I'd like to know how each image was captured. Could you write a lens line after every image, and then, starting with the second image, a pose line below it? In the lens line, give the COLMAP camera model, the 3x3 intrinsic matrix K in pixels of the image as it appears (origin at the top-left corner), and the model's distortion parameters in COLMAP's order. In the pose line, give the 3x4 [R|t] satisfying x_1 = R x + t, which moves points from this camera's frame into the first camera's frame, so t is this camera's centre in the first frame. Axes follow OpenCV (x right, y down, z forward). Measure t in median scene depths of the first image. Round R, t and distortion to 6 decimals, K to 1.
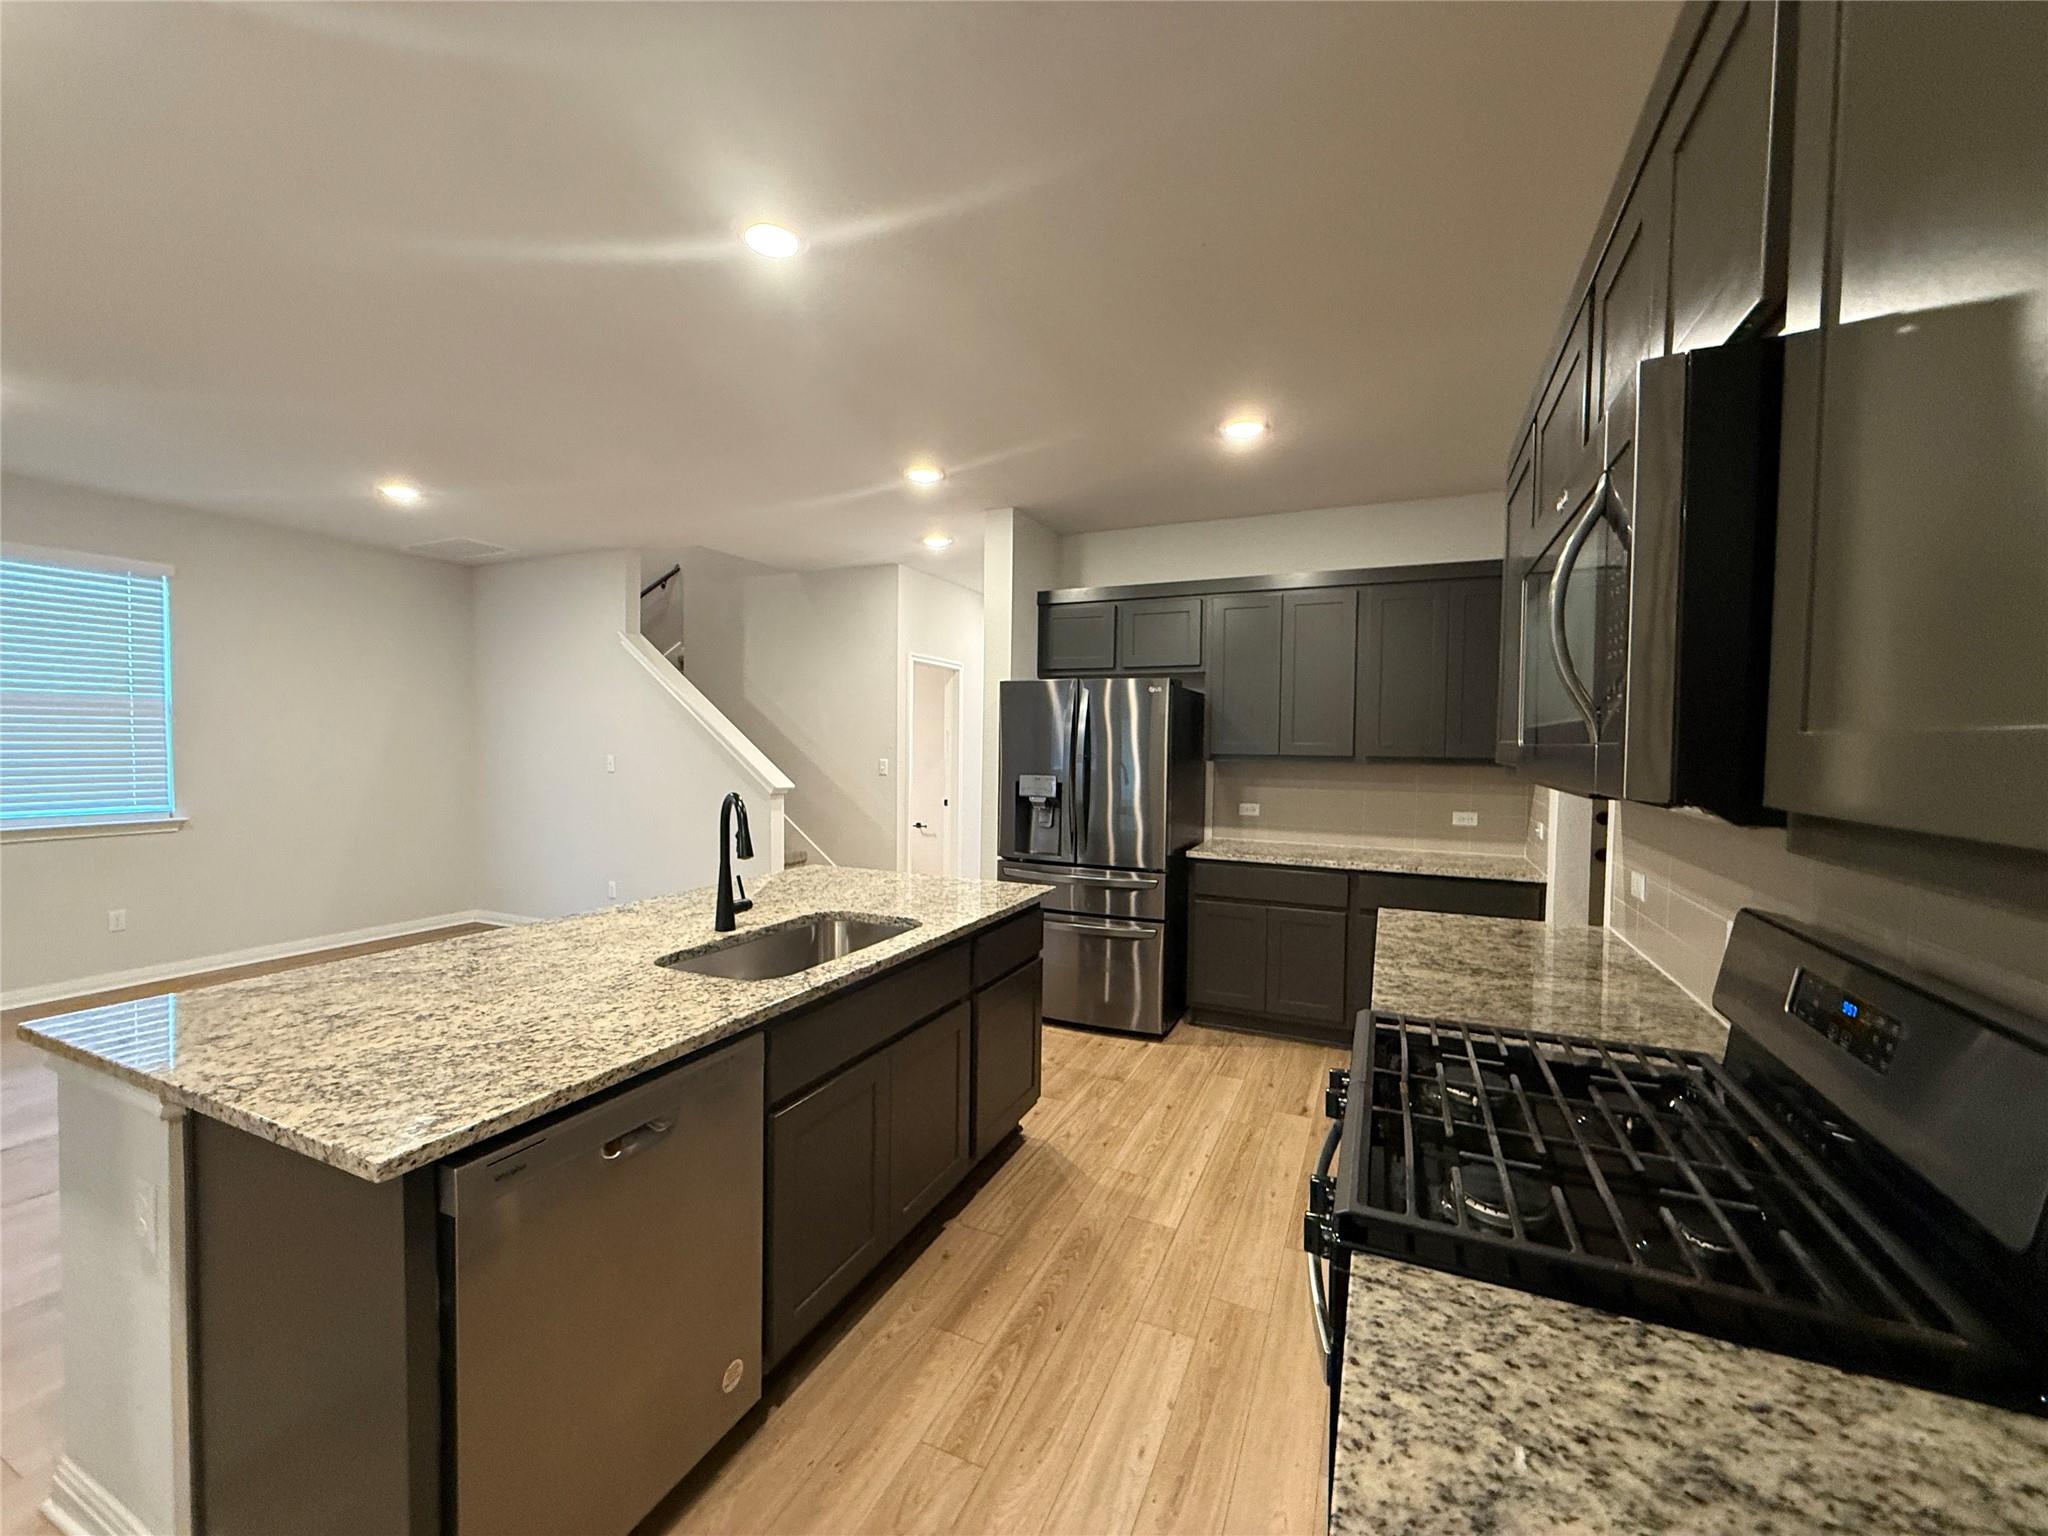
lens RADIAL K [[823.1, 0, 1022.4], [0, 823.1, 764.4], [0, 0, 1]] dist [0.000596, 0.000165]
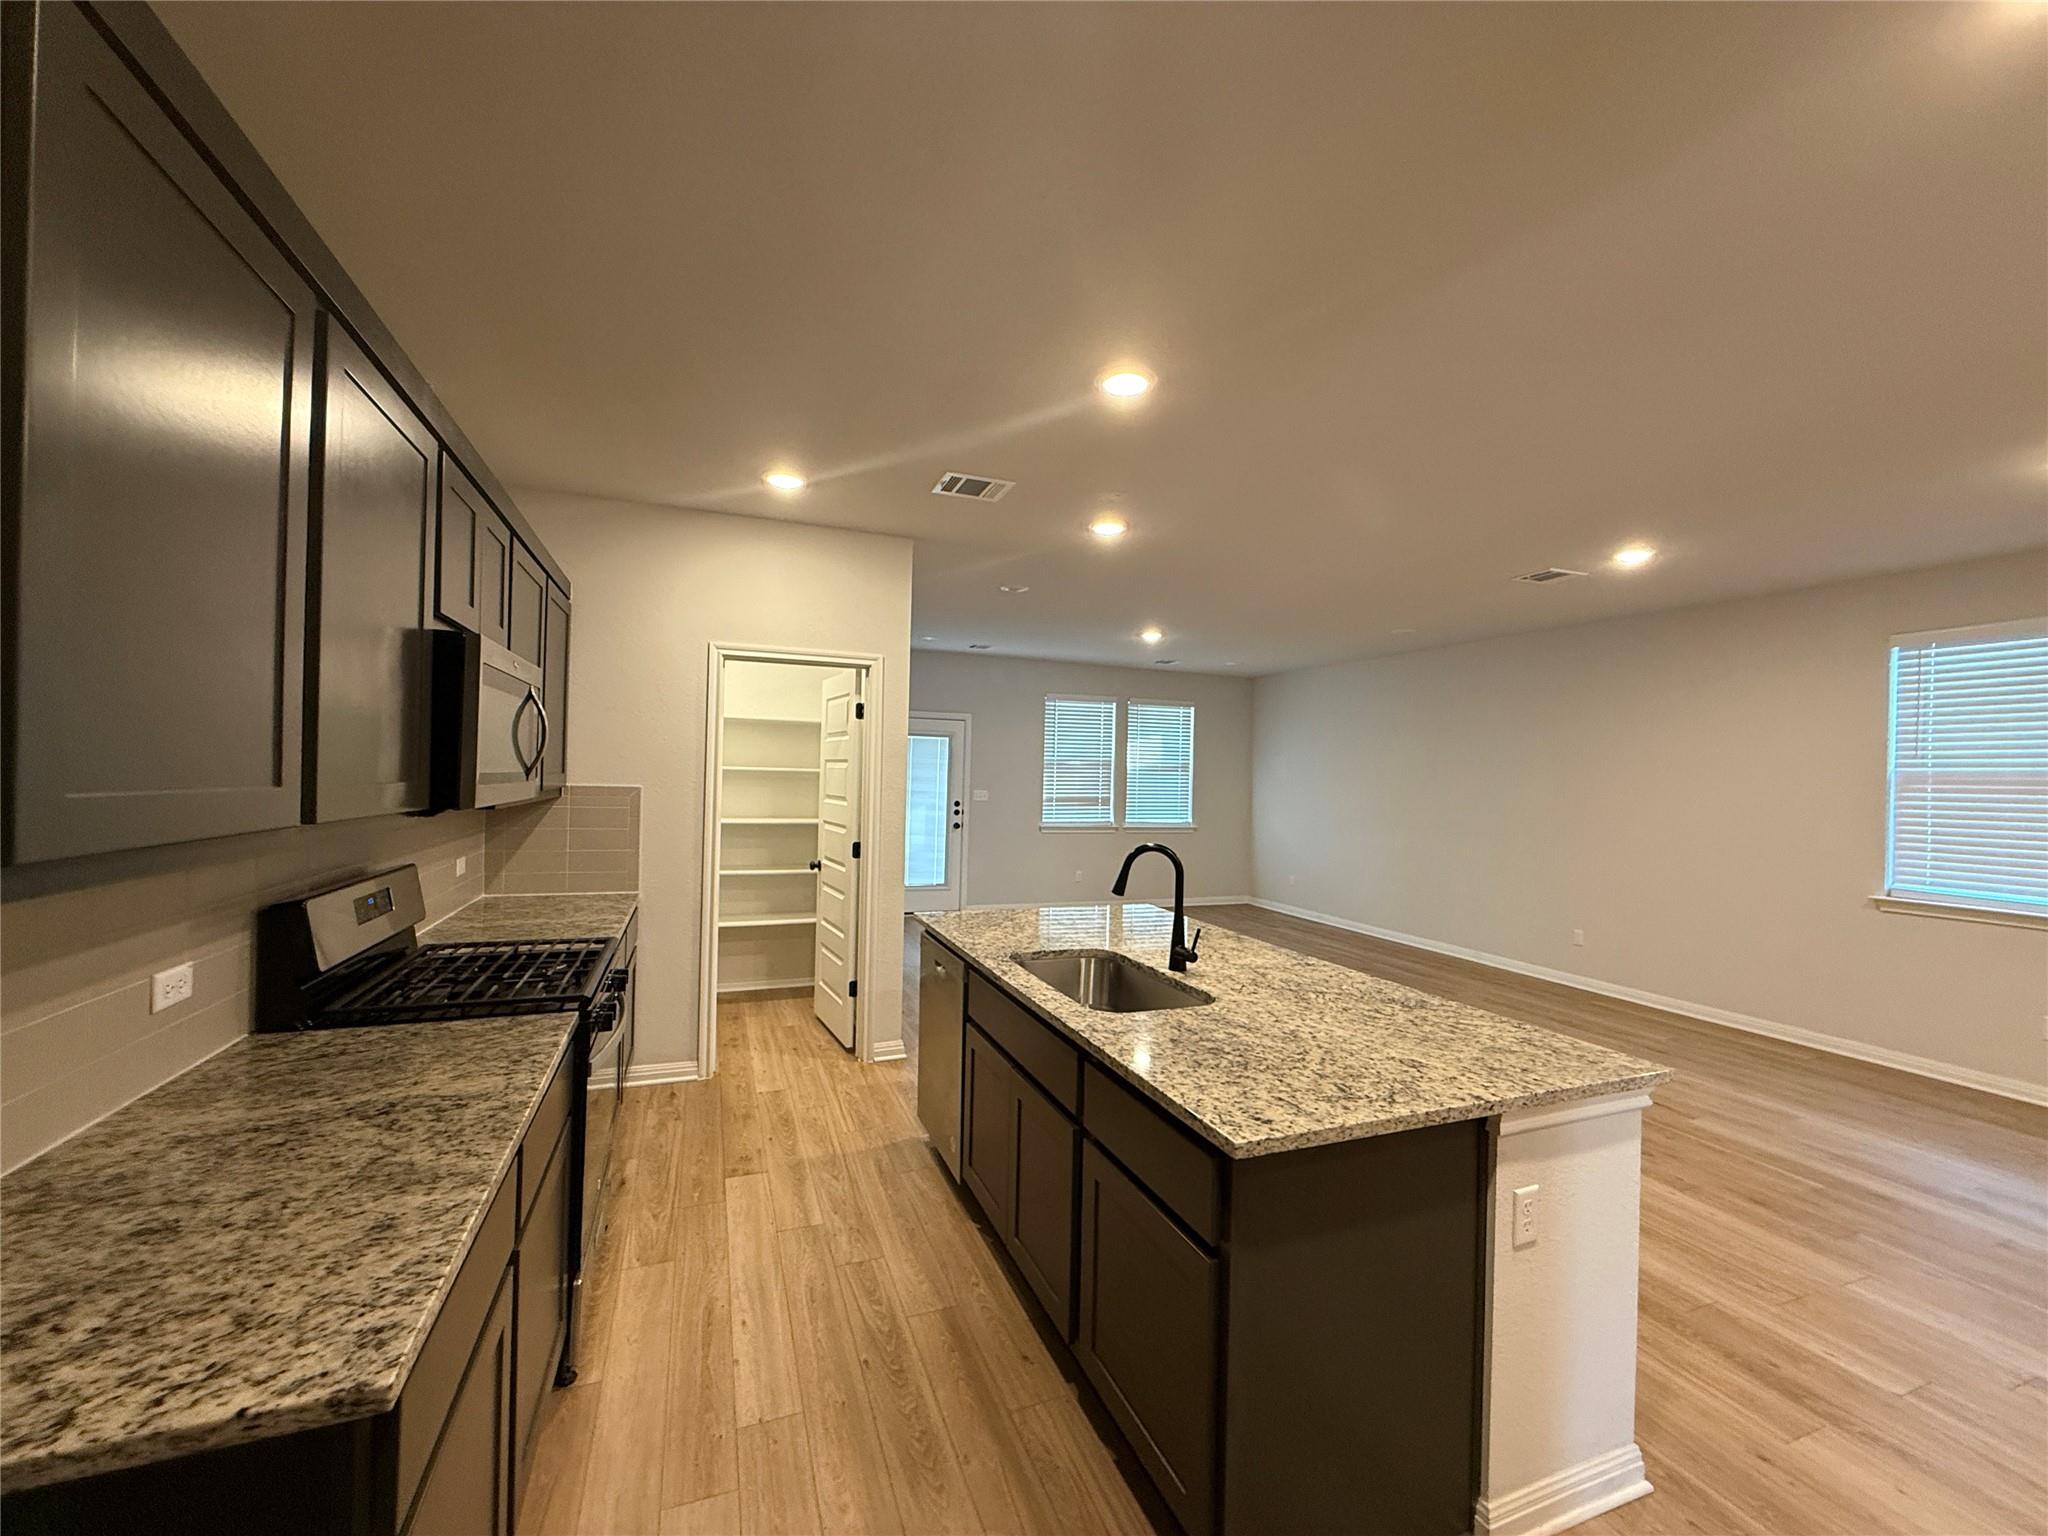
lens RADIAL K [[823.1, 0, 1023.6], [0, 823.1, 767.5], [0, 0, 1]] dist [0.000596, 0.000165]
pose [[-0.702653, -0.035759, -0.710634, 0.722214], [-0.051137, 0.998692, 0.000309, -0.076621], [0.709693, 0.036557, -0.703562, 1.995414]]
